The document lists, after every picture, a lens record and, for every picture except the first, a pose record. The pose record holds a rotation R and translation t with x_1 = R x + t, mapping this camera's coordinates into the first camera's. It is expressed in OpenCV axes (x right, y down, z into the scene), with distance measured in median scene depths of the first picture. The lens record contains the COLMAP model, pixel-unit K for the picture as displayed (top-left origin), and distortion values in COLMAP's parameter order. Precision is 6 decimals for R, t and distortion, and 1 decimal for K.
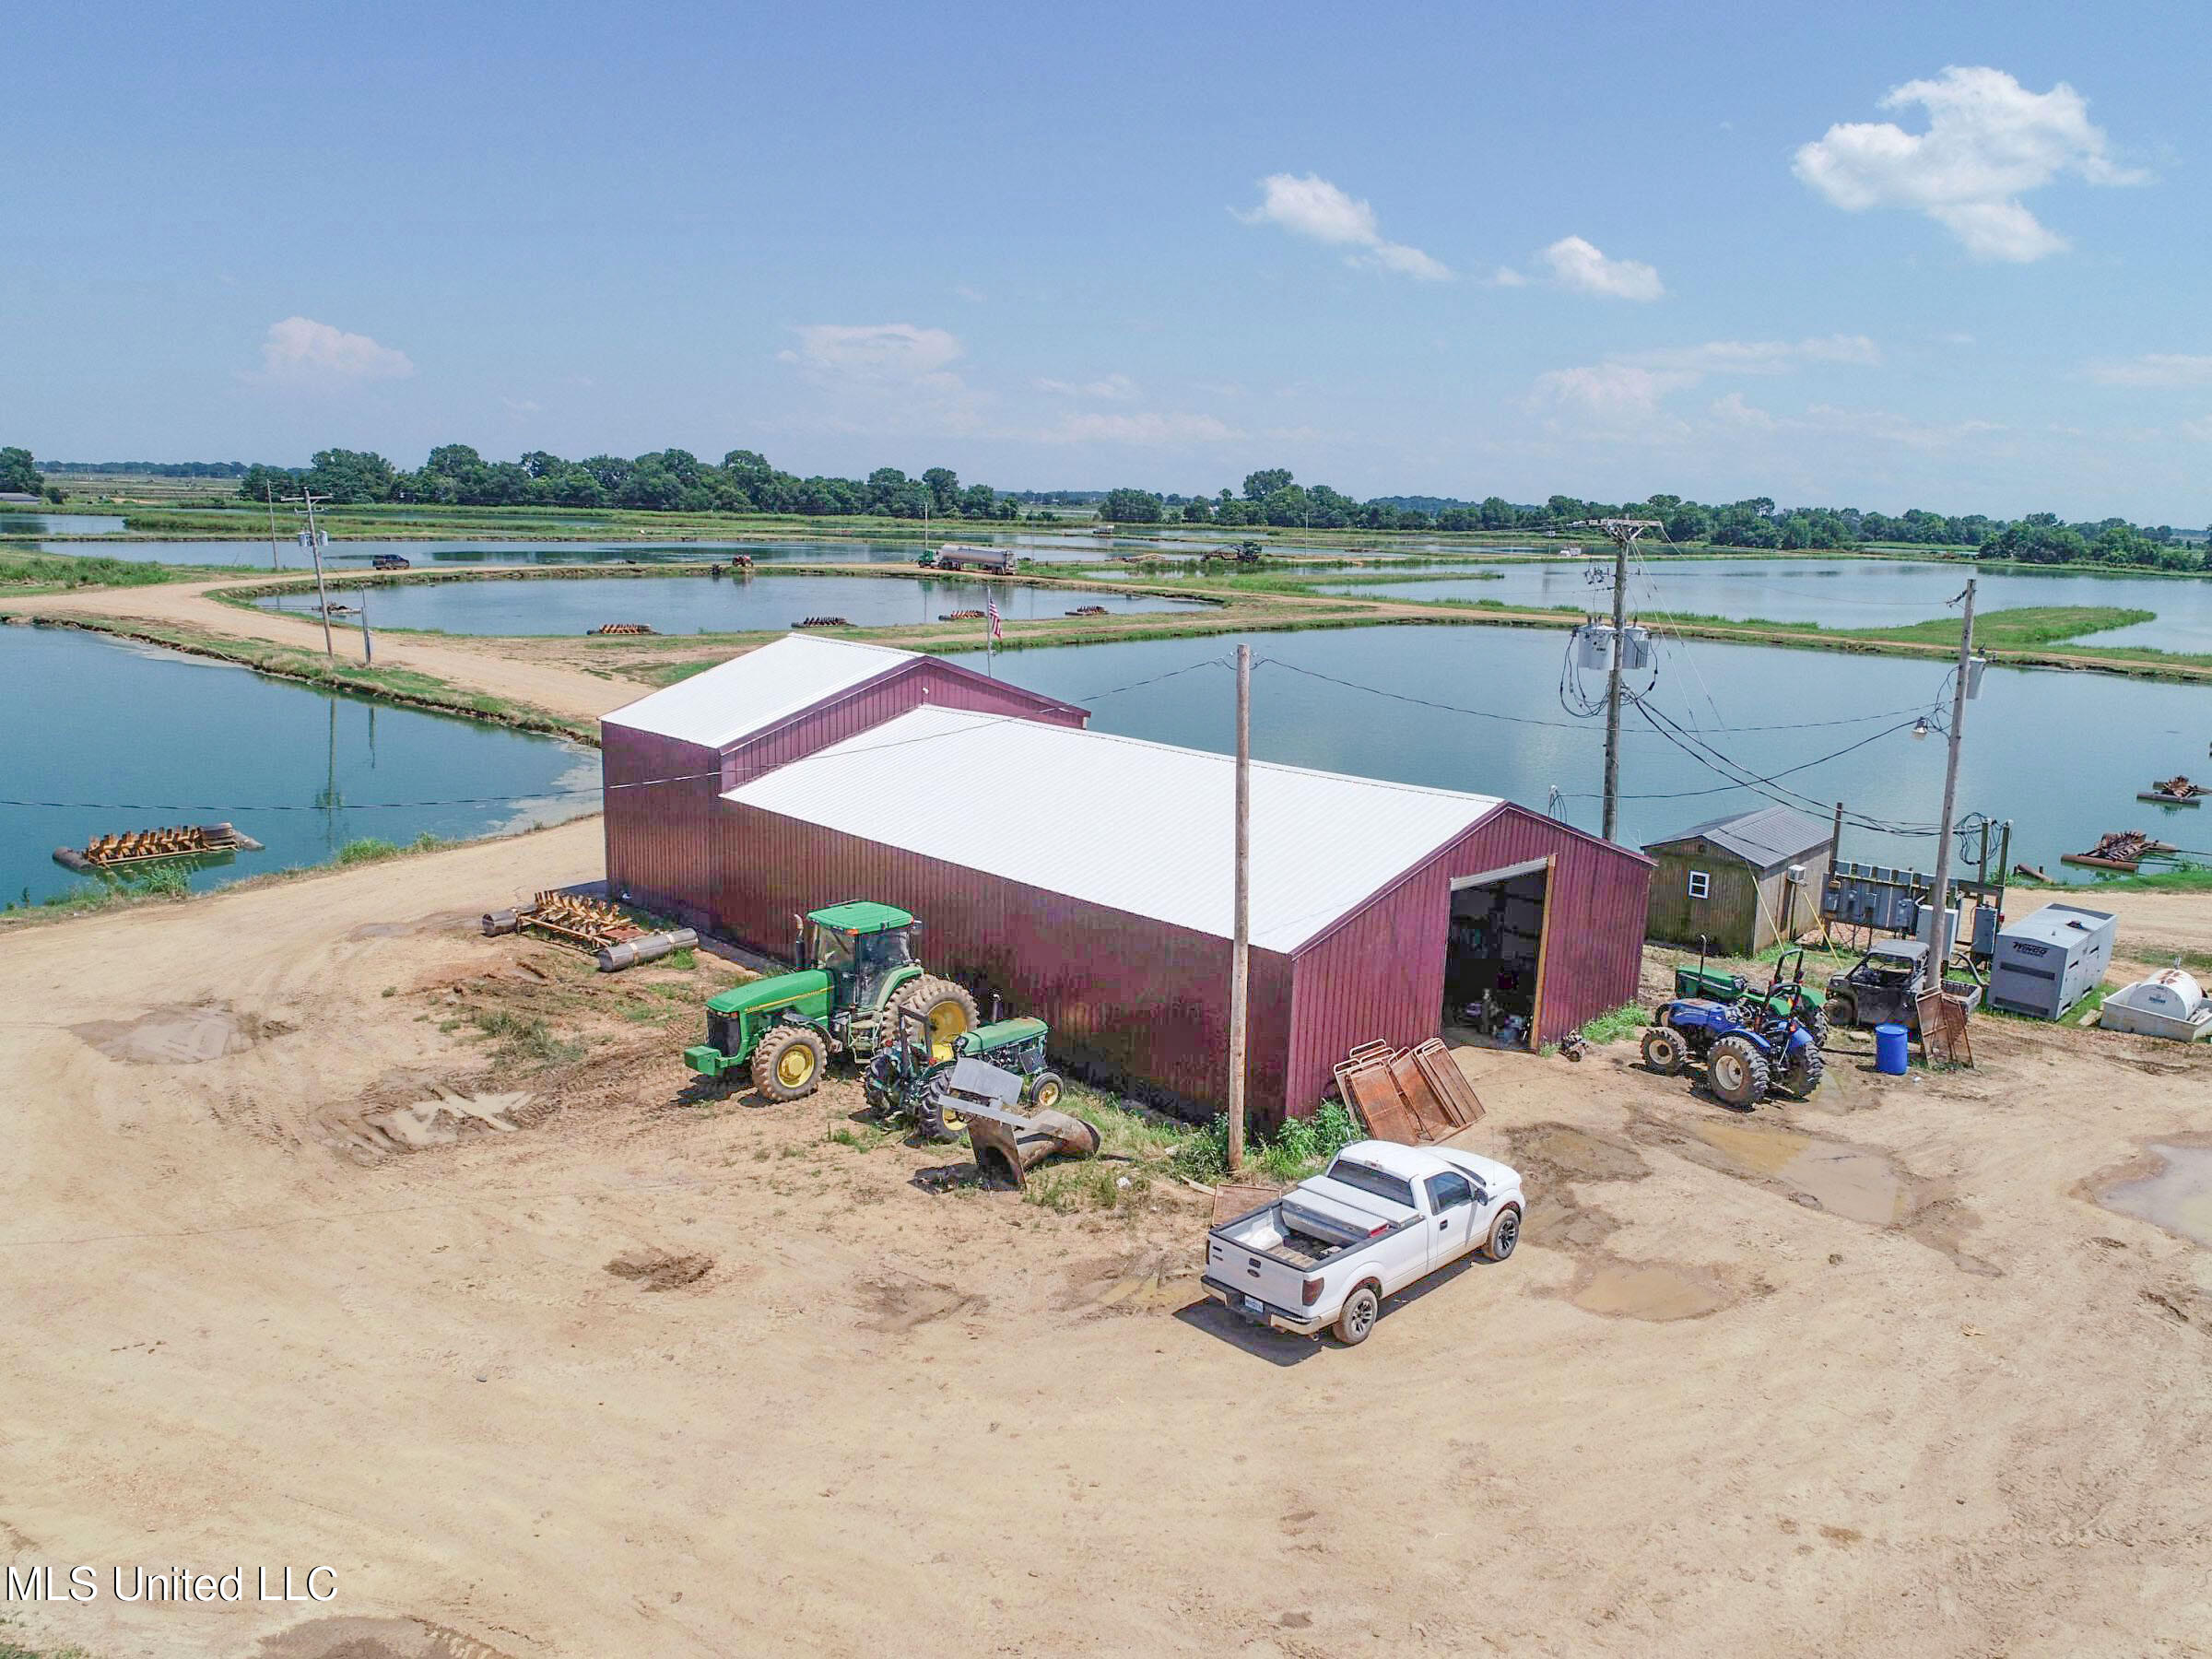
lens RADIAL K [[1669.8, 0, 1121.9], [0, 1669.8, 827.5], [0, 0, 1]] dist [-0.008068, 0.001611]
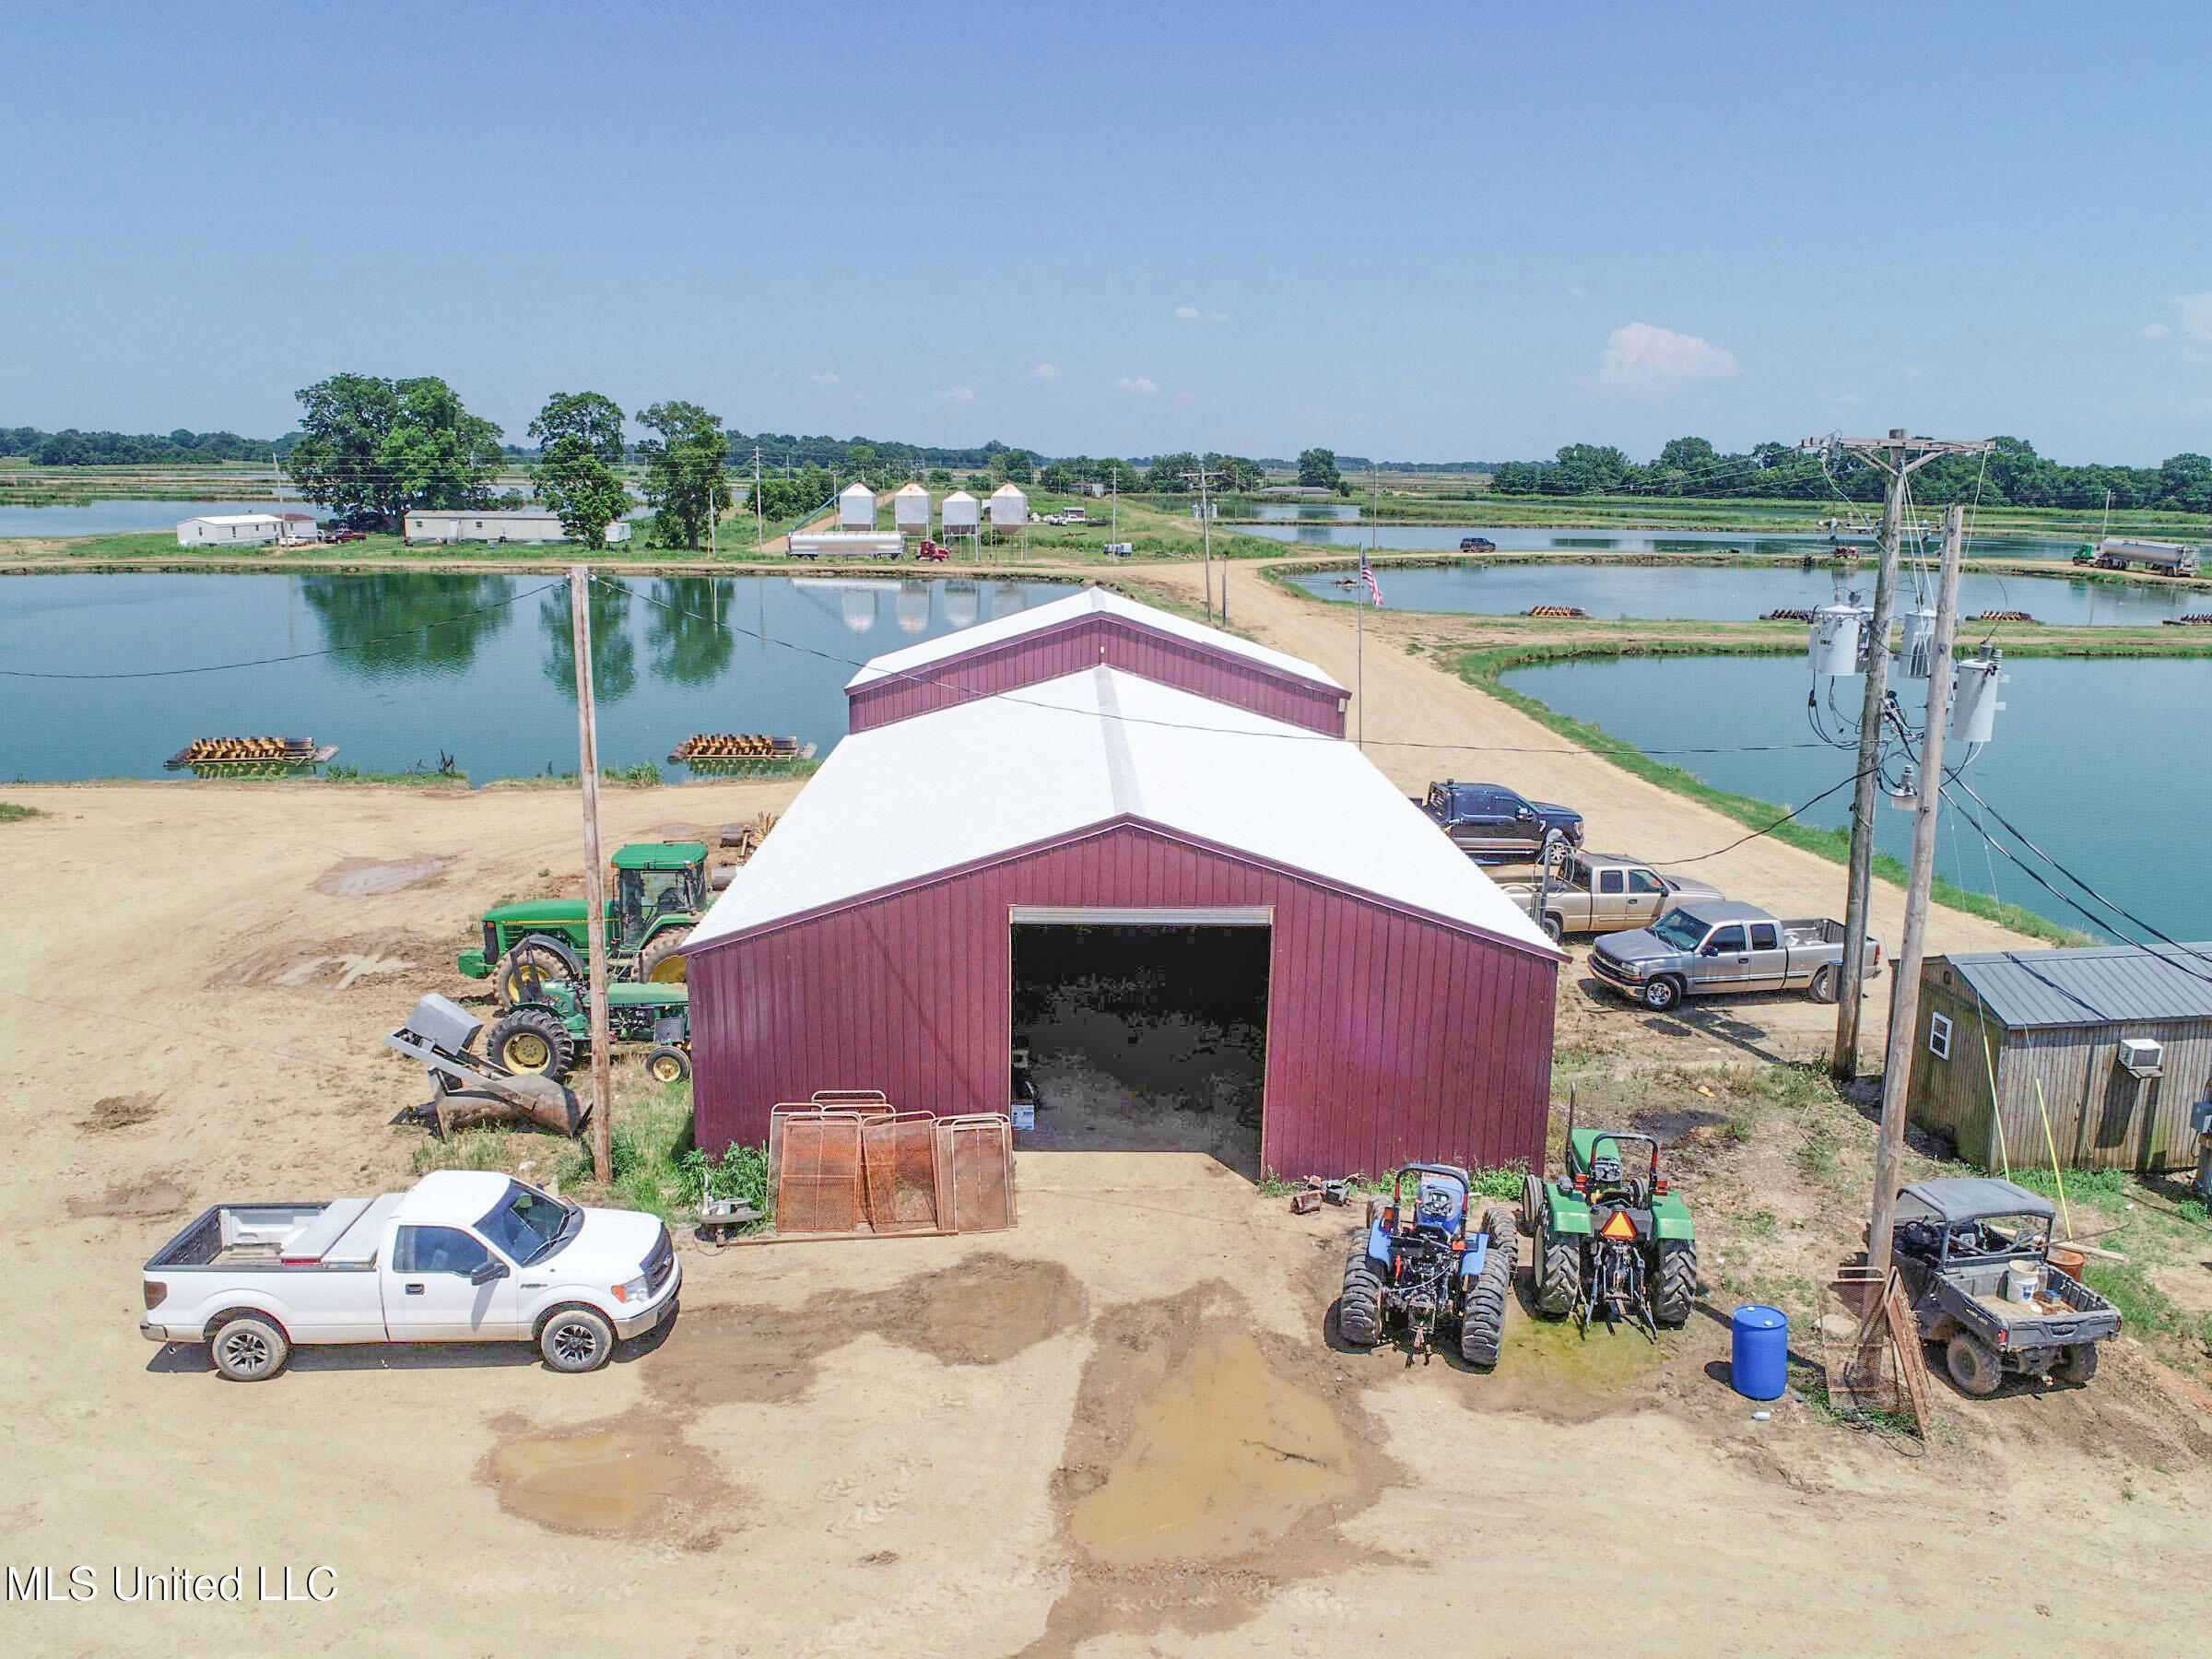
lens RADIAL K [[1669.8, 0, 1121.9], [0, 1669.8, 827.5], [0, 0, 1]] dist [-0.008068, 0.001611]
pose [[0.742276, 0.128114, -0.657733, 0.079911], [-0.126675, 0.990683, 0.050009, -0.005270], [0.658012, 0.046198, 0.751589, 0.052529]]
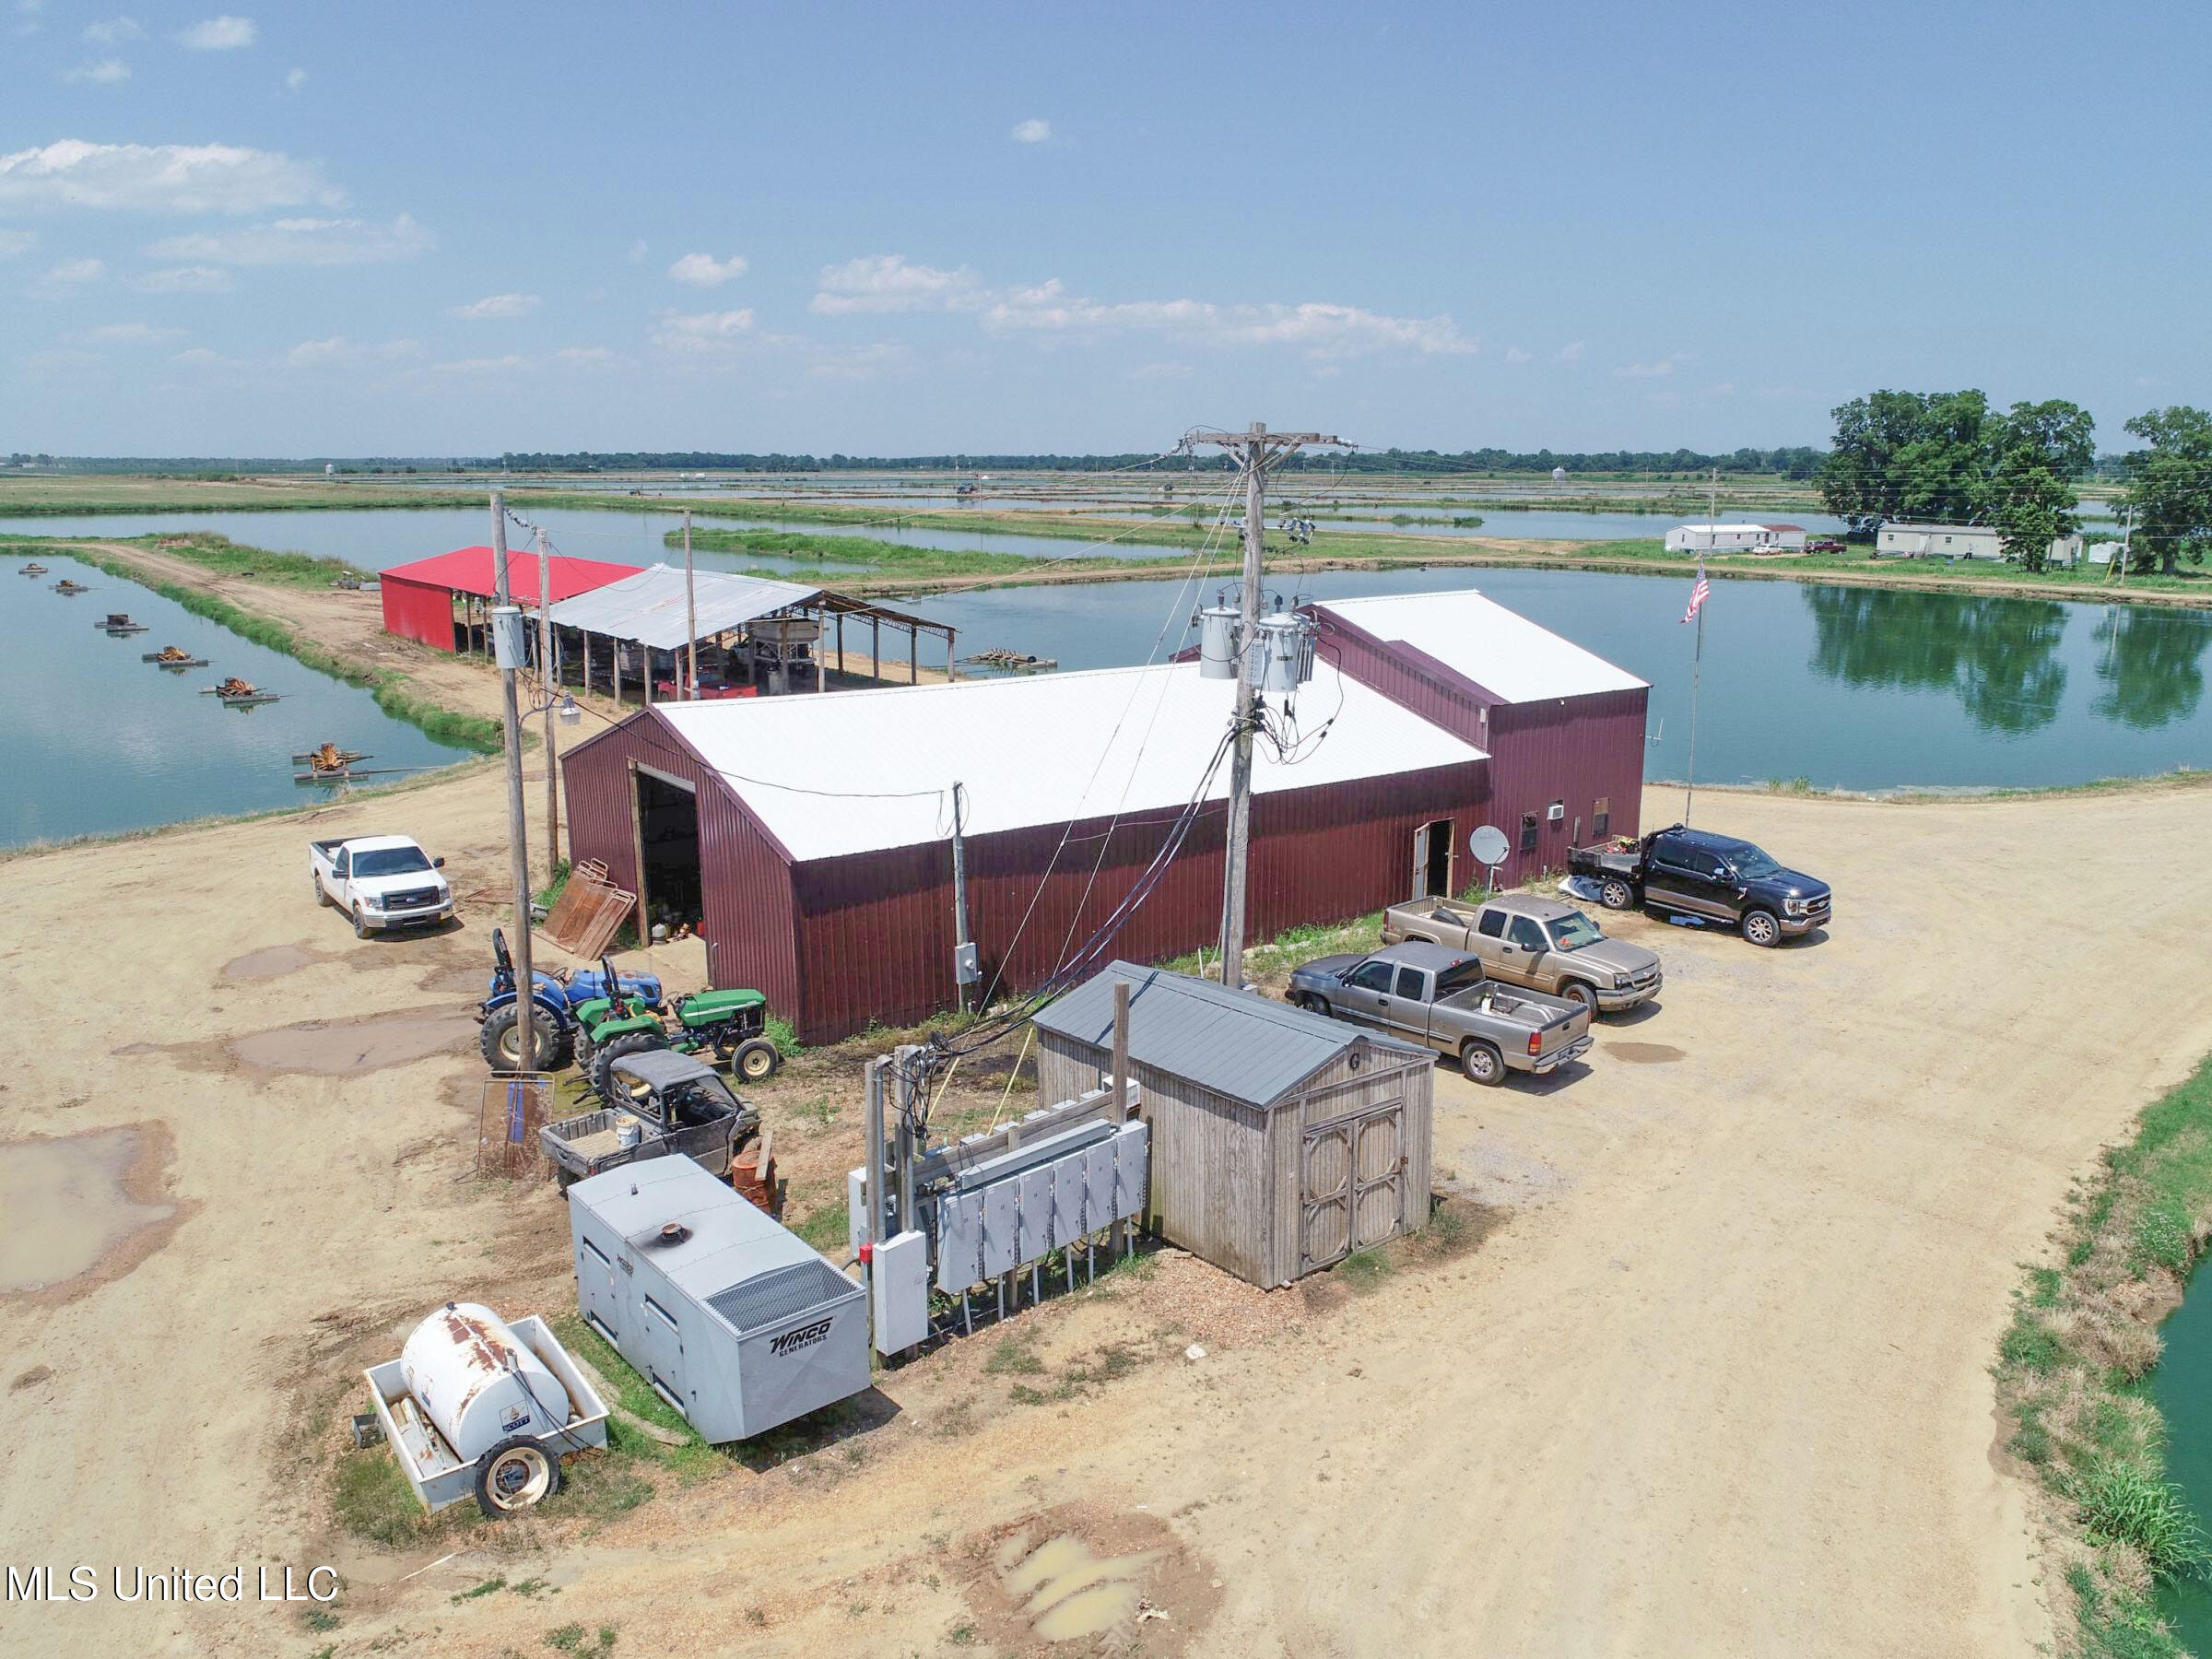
lens RADIAL K [[1669.8, 0, 1121.9], [0, 1669.8, 827.5], [0, 0, 1]] dist [-0.008068, 0.001611]
pose [[-0.131248, 0.186779, -0.973595, 0.141528], [-0.203035, 0.956208, 0.210814, -0.025803], [0.970335, 0.225343, -0.087577, 0.160063]]
